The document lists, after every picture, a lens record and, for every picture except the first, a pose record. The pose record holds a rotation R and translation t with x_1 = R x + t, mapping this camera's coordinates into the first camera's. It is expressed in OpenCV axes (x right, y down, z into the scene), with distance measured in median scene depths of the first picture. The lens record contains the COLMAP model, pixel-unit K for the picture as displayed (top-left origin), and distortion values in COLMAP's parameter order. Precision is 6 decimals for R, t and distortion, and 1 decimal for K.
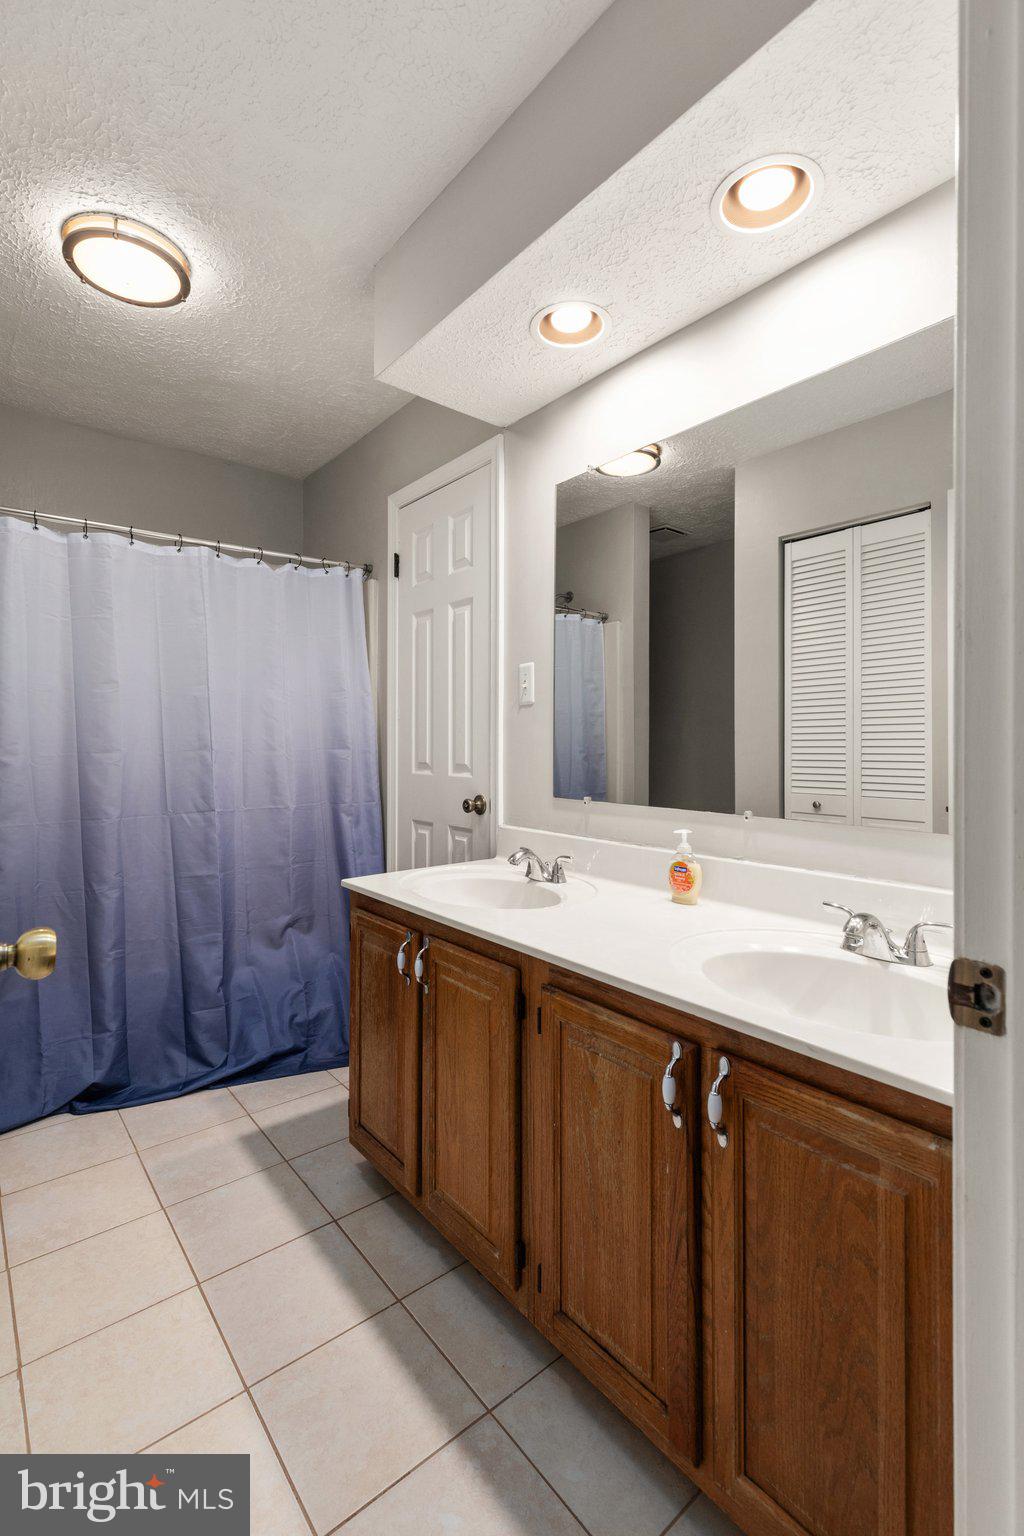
lens RADIAL K [[712.0, 0, 510.1], [0, 712.0, 764.5], [0, 0, 1]] dist [0.013005, -0.004710]
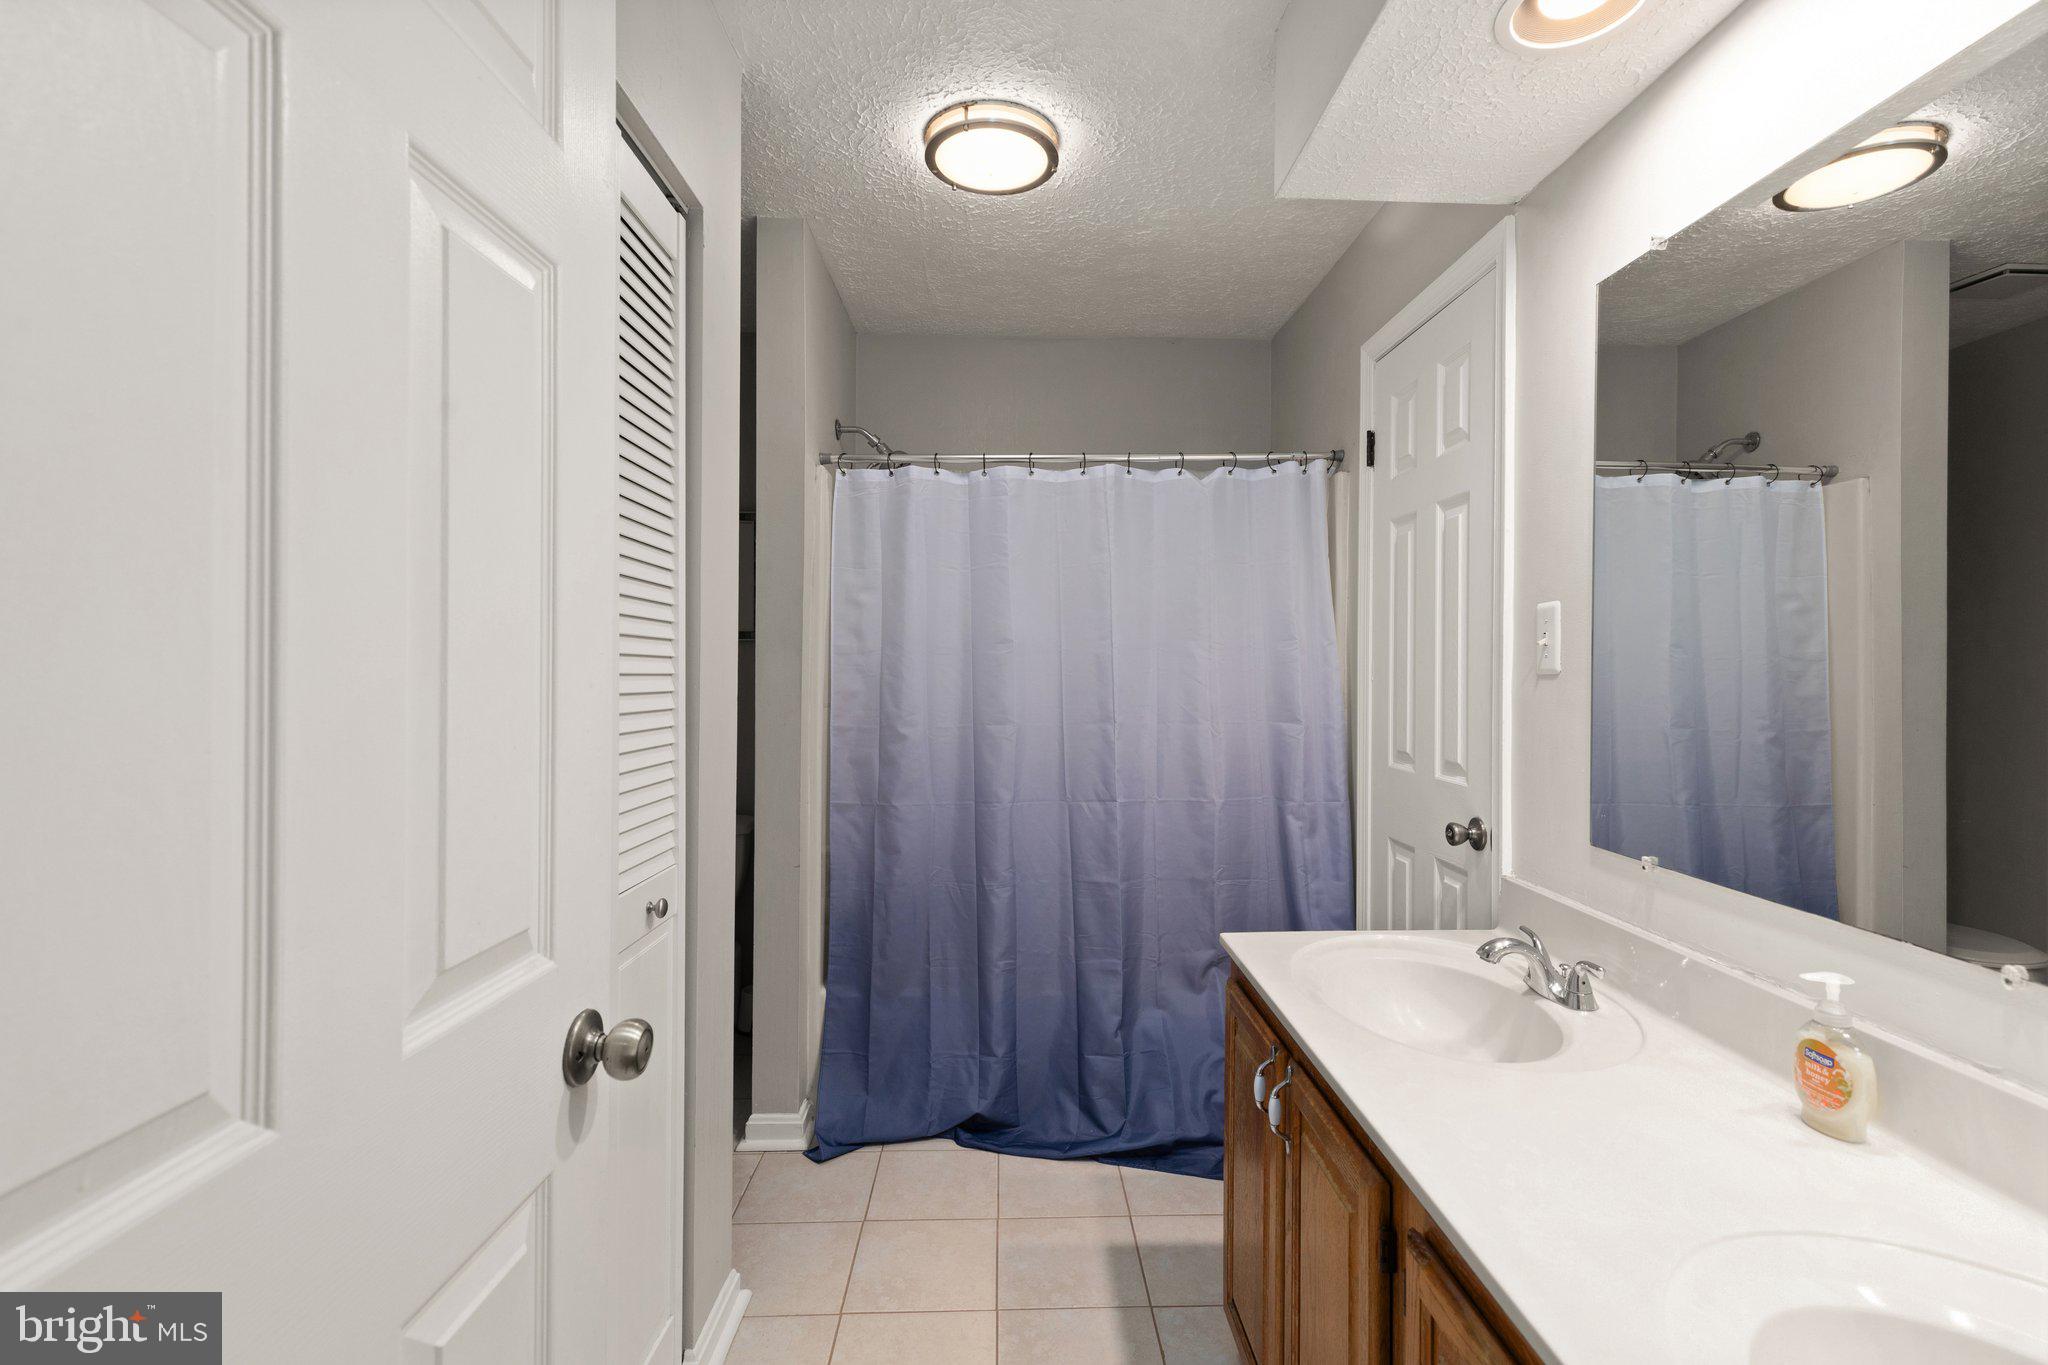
lens RADIAL K [[949.4, 0, 1027.1], [0, 949.4, 680.2], [0, 0, 1]] dist [0.013005, -0.004710]
pose [[0.792079, 0.009032, -0.610351, 0.141643], [-0.014469, 0.999887, -0.003980, -0.062614], [0.610247, 0.011983, 0.792121, 0.121449]]
